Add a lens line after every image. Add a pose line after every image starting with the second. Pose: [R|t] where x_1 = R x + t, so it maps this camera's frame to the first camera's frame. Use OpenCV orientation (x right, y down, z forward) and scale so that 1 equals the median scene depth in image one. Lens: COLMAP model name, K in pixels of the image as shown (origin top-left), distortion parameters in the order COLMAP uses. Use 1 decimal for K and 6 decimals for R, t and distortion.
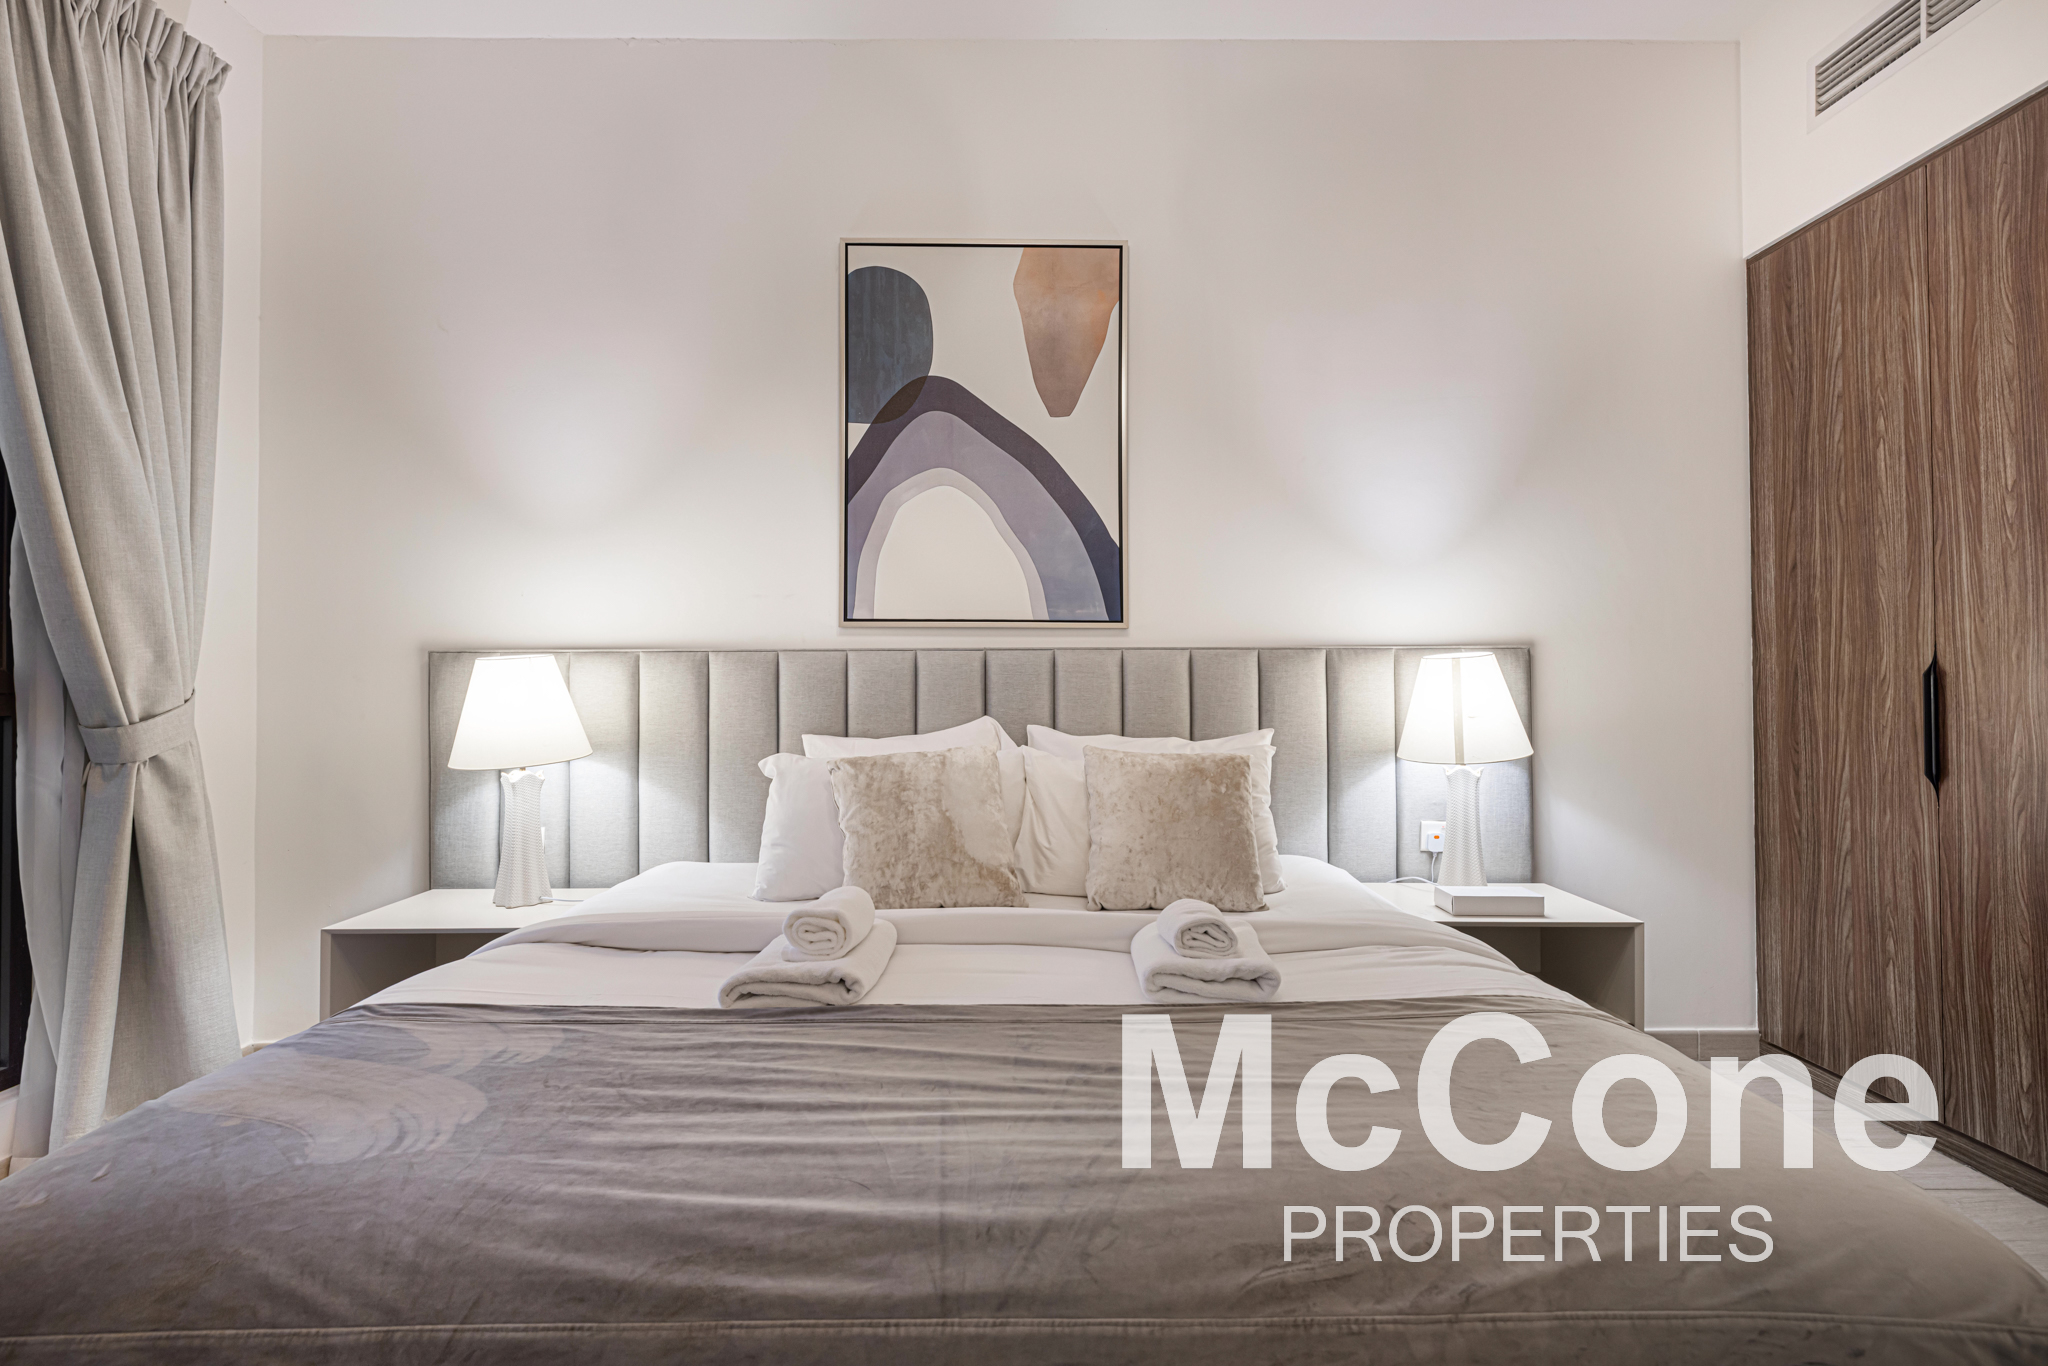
lens RADIAL K [[983.6, 0, 1024.2], [0, 983.6, 673.7], [0, 0, 1]] dist [-0.000355, 0.001148]
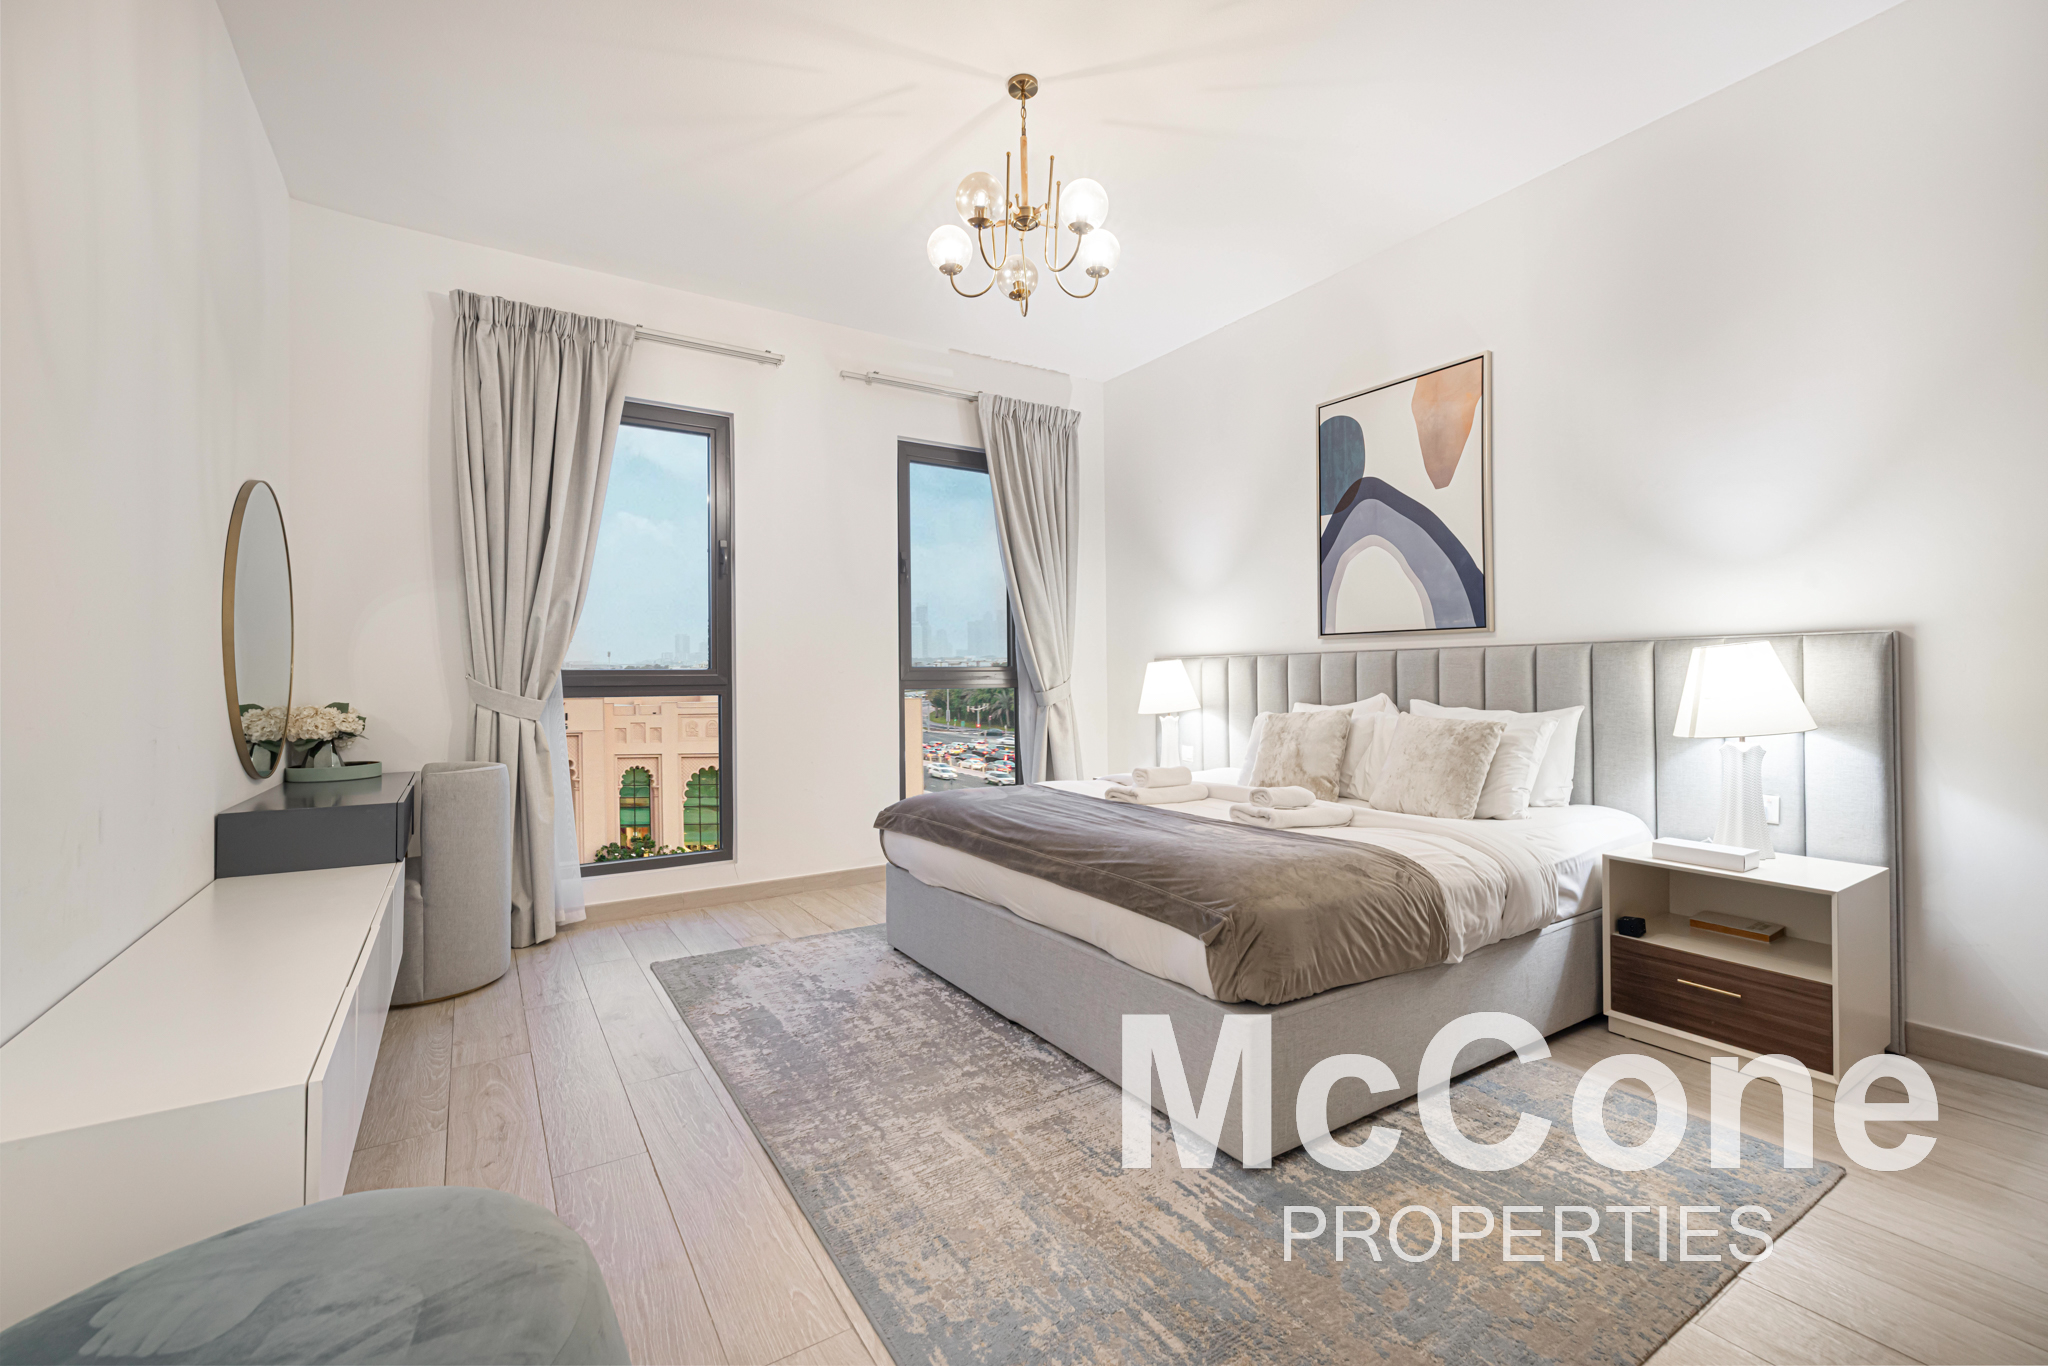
lens RADIAL K [[862.9, 0, 1033.4], [0, 862.9, 679.2], [0, 0, 1]] dist [0.001121, 0.000920]
pose [[0.540854, -0.000475, -0.841116, 0.893369], [0.016966, 0.999803, 0.010345, -0.002864], [0.840945, -0.019865, 0.540756, -0.228423]]
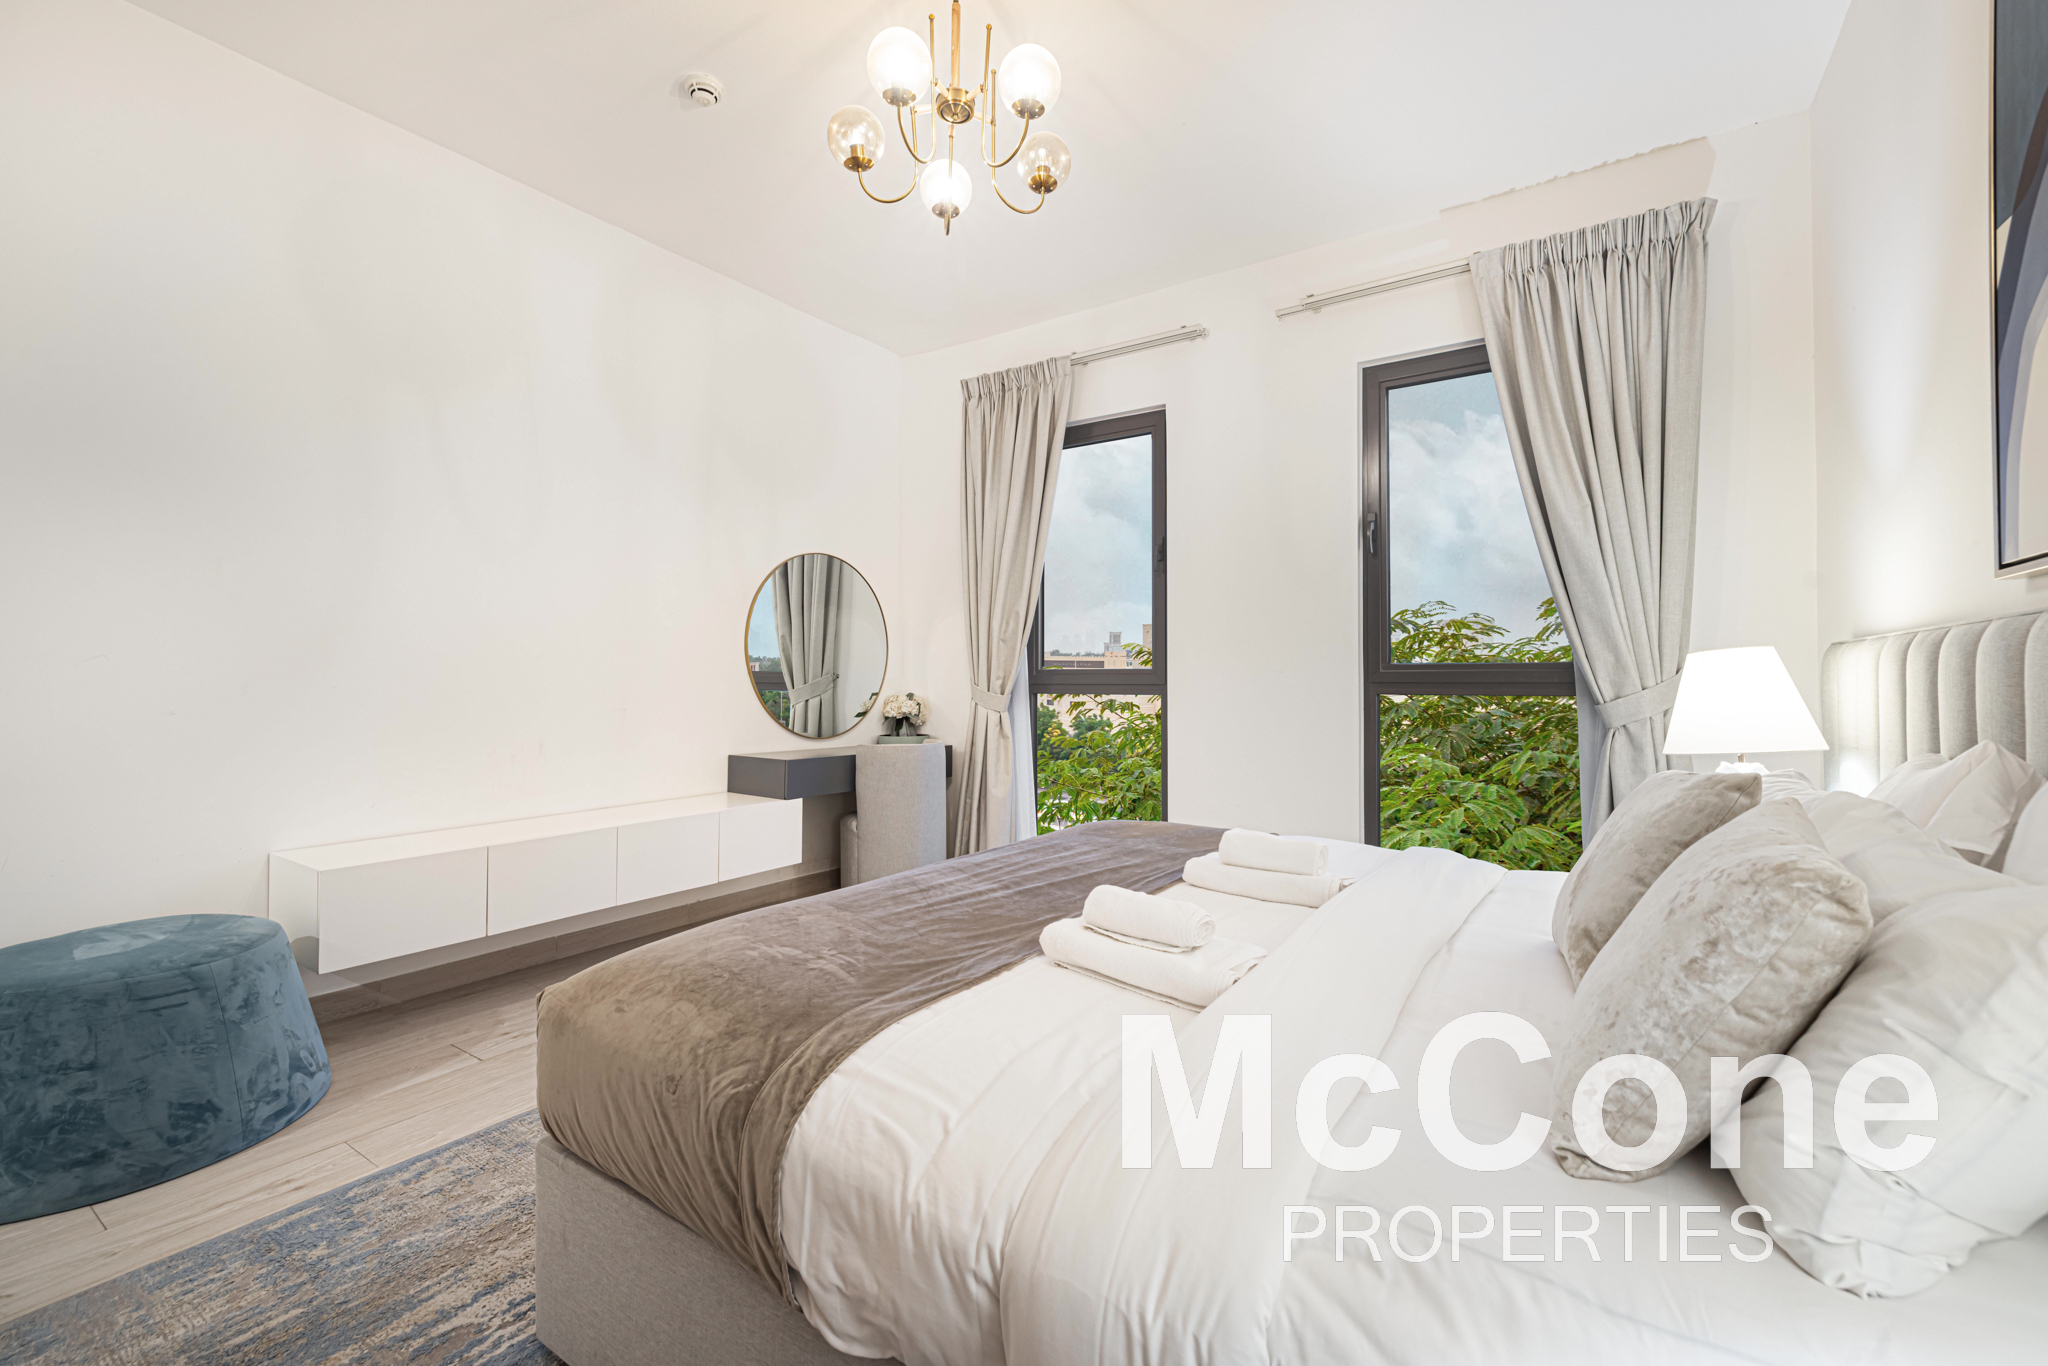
lens RADIAL K [[862.9, 0, 1031.3], [0, 862.9, 679.3], [0, 0, 1]] dist [0.001121, 0.000920]
pose [[-0.554241, 0.003295, -0.832350, 0.653192], [0.011125, 0.999932, -0.003450, 0.008561], [0.832282, -0.011172, -0.554240, 0.916751]]
